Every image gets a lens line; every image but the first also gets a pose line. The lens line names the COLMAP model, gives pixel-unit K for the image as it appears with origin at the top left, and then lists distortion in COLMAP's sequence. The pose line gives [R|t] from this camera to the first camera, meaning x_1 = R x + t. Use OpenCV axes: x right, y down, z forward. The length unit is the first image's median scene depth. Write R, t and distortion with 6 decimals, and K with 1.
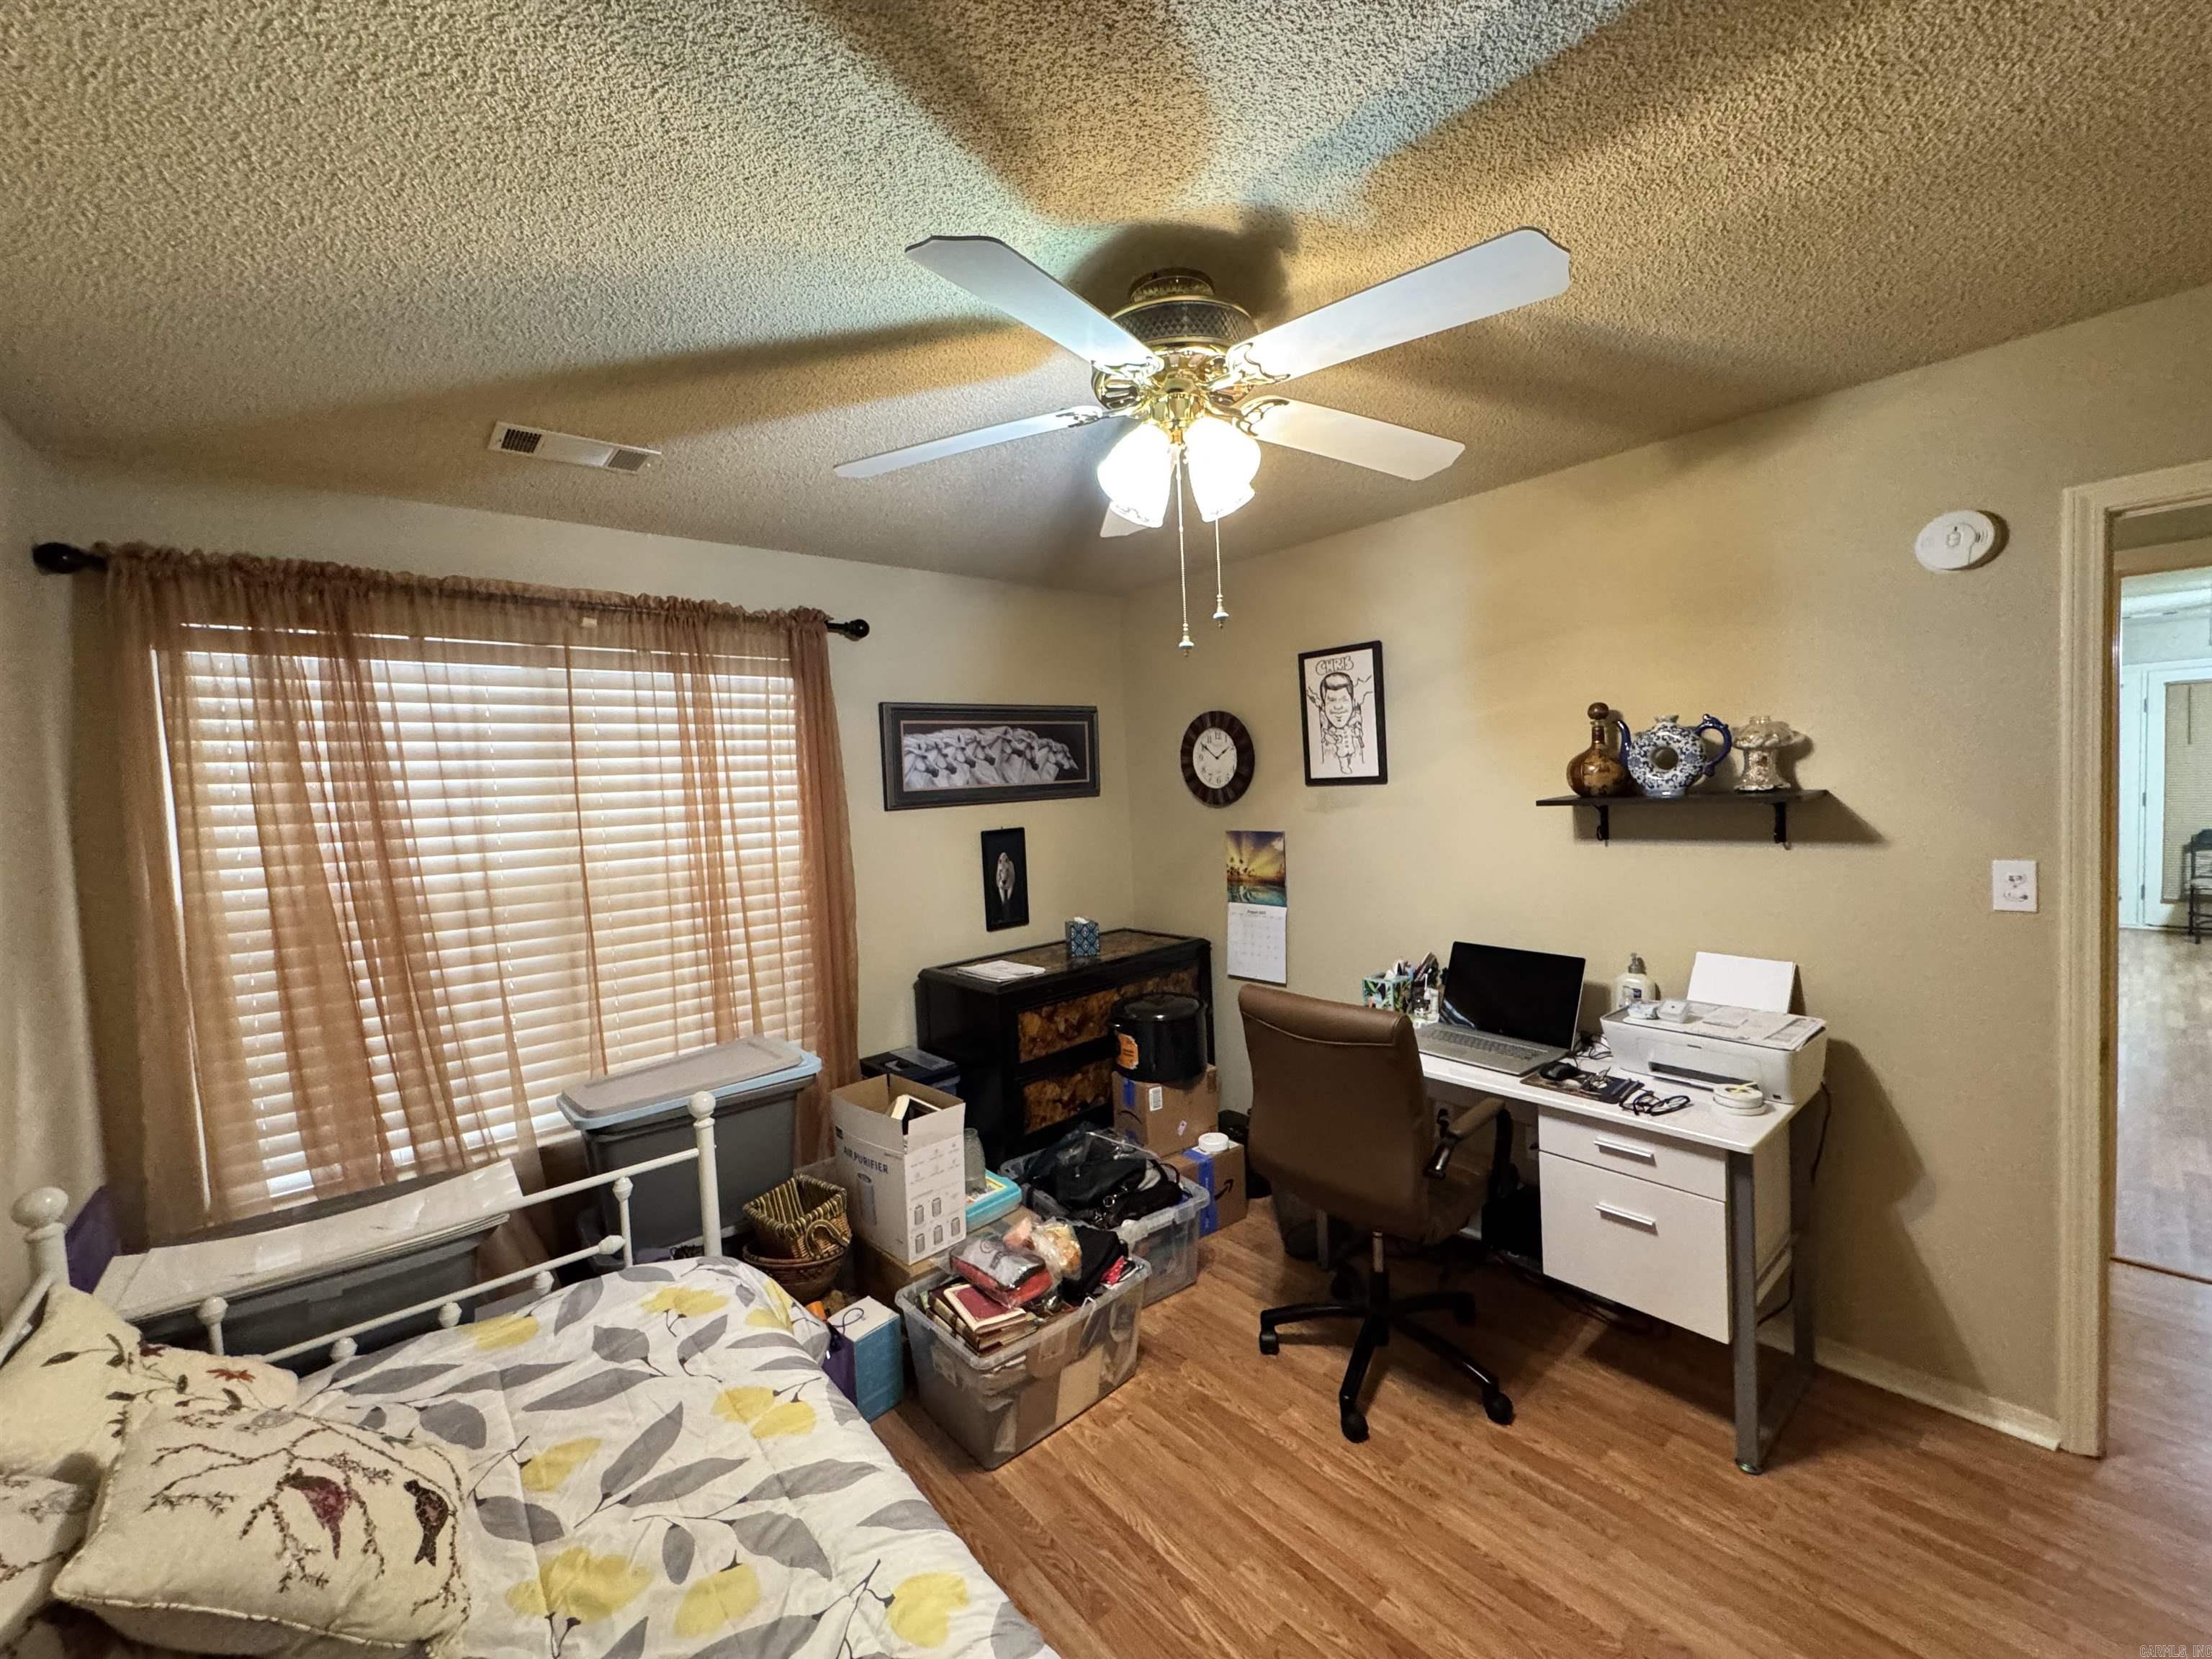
lens RADIAL K [[879.9, 0, 1108.4], [0, 879.9, 828.1], [0, 0, 1]] dist [-0.003019, -0.000472]
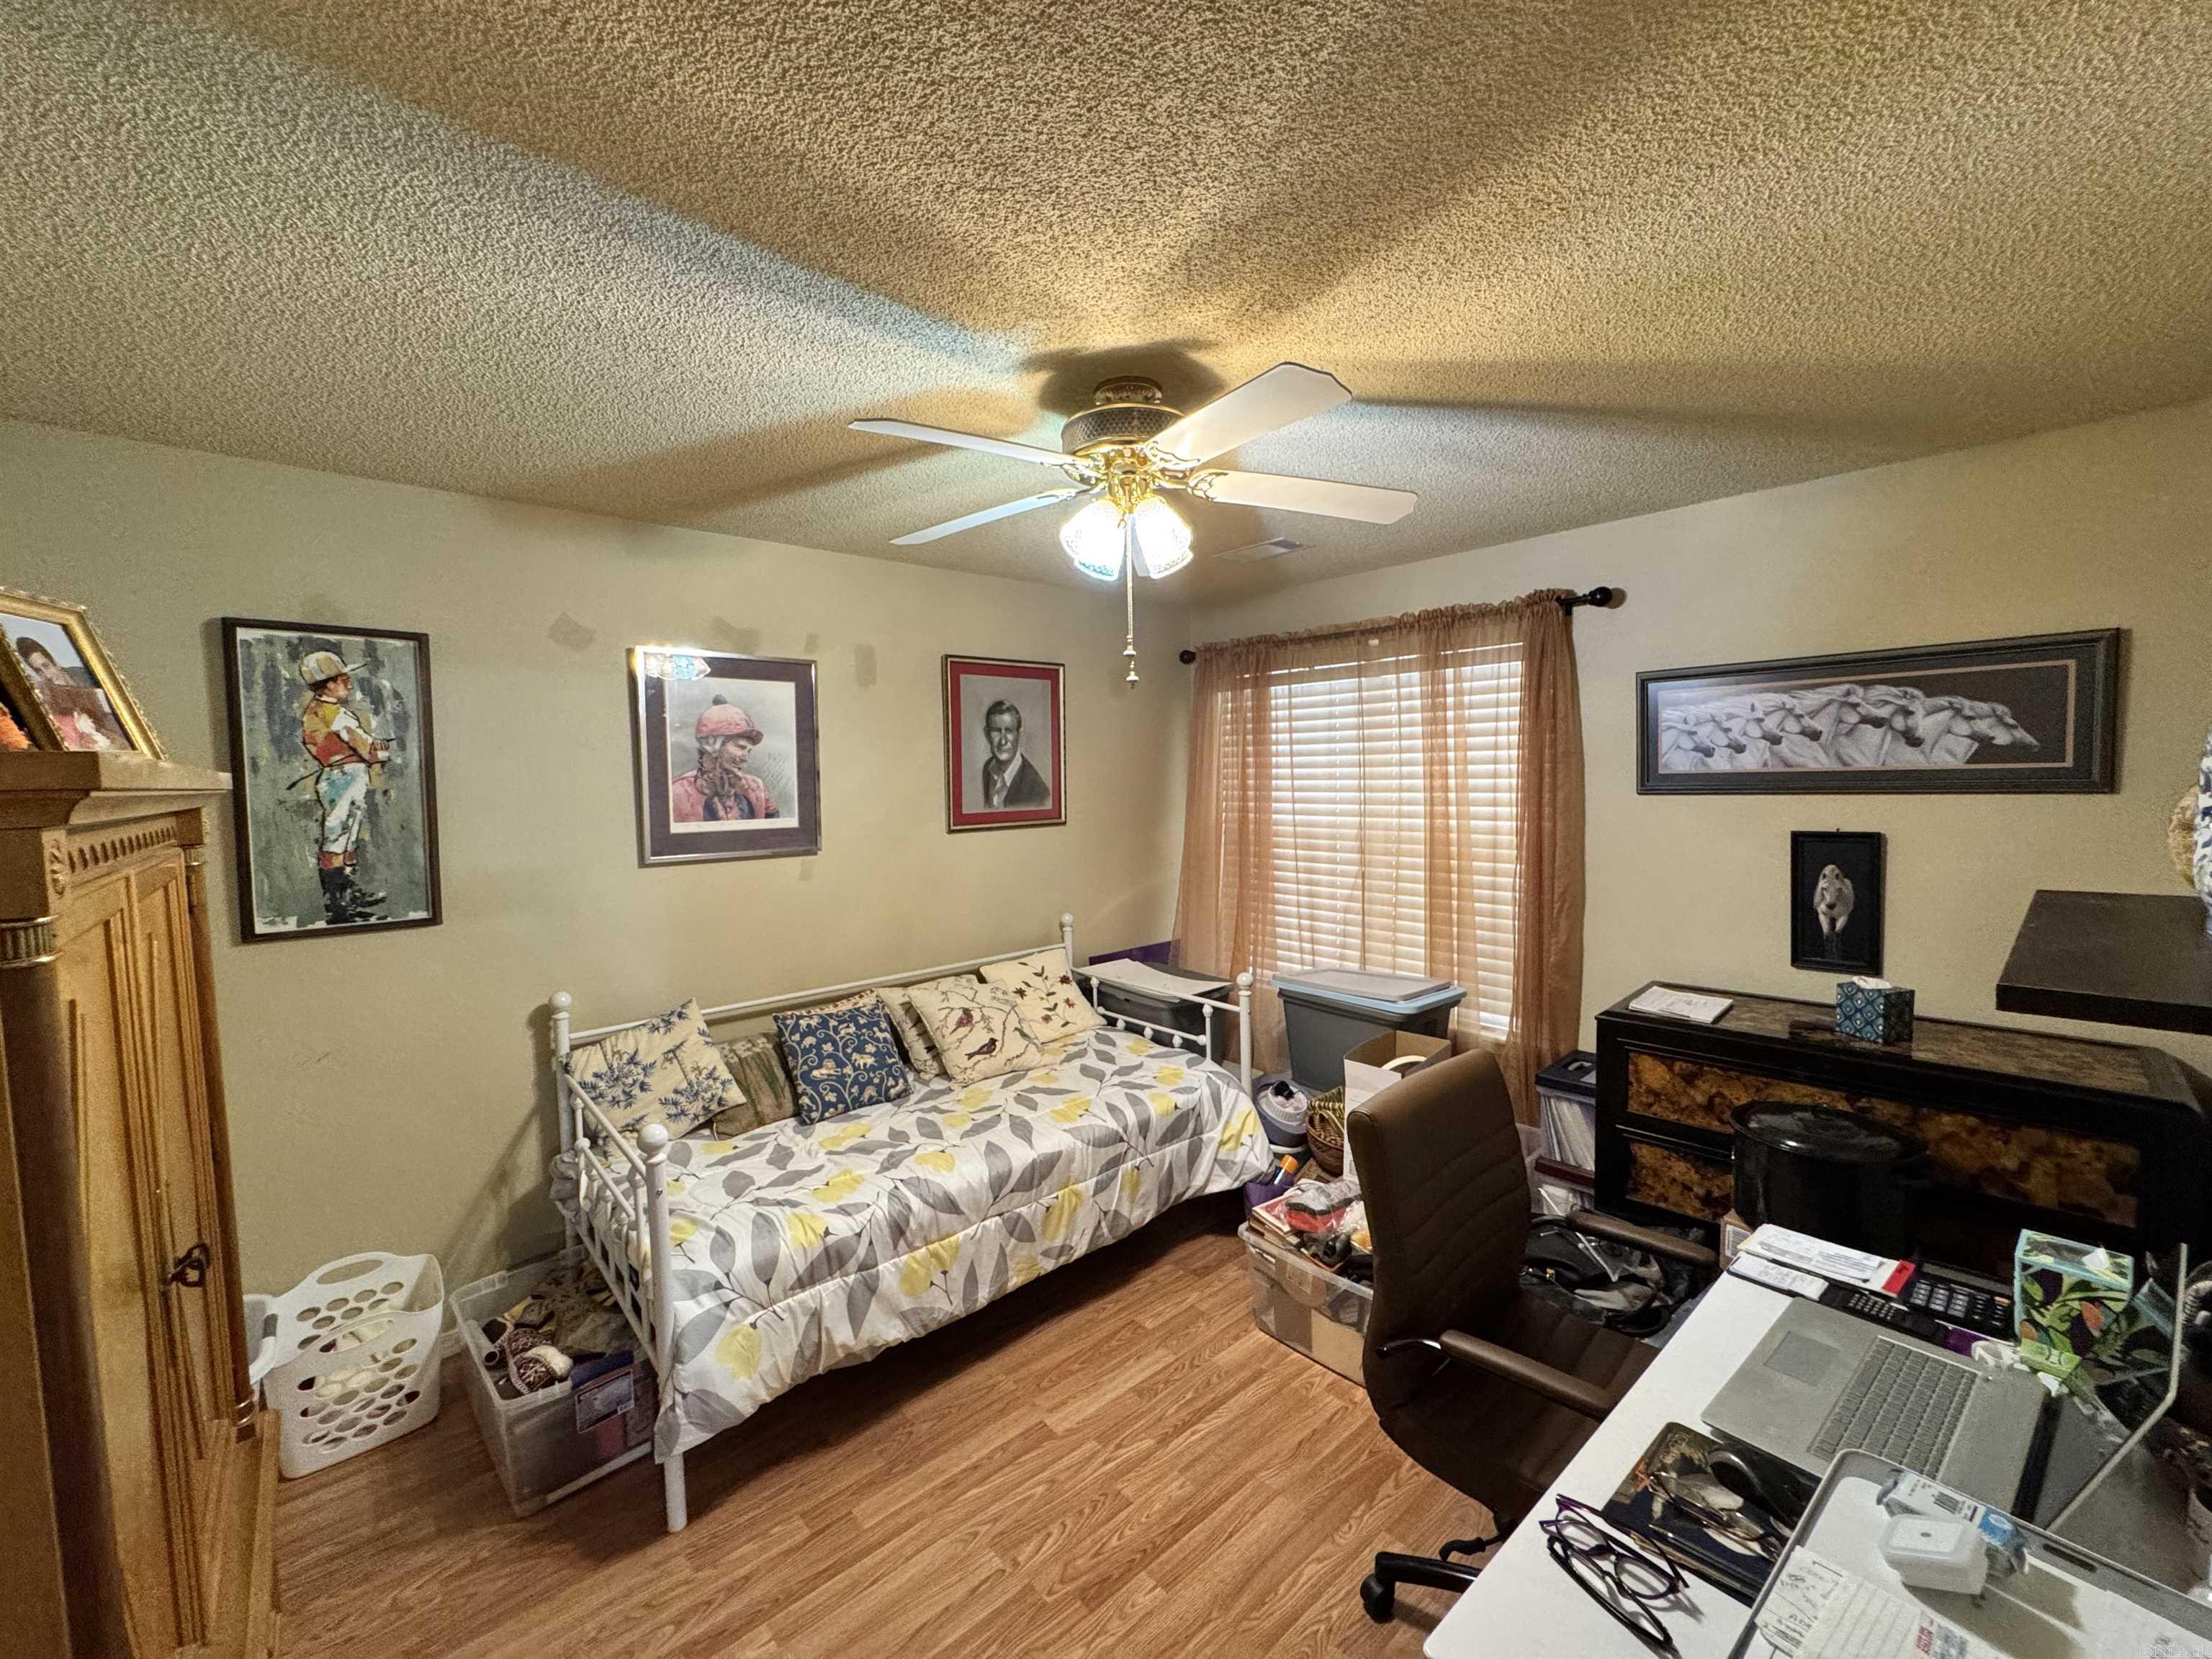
lens RADIAL K [[879.9, 0, 1104.3], [0, 879.9, 826.7], [0, 0, 1]] dist [-0.003019, -0.000472]
pose [[0.020529, 0.105348, -0.994223, 0.609833], [-0.034918, 0.993902, 0.104593, -0.059966], [0.999179, 0.032569, 0.024082, 0.429749]]
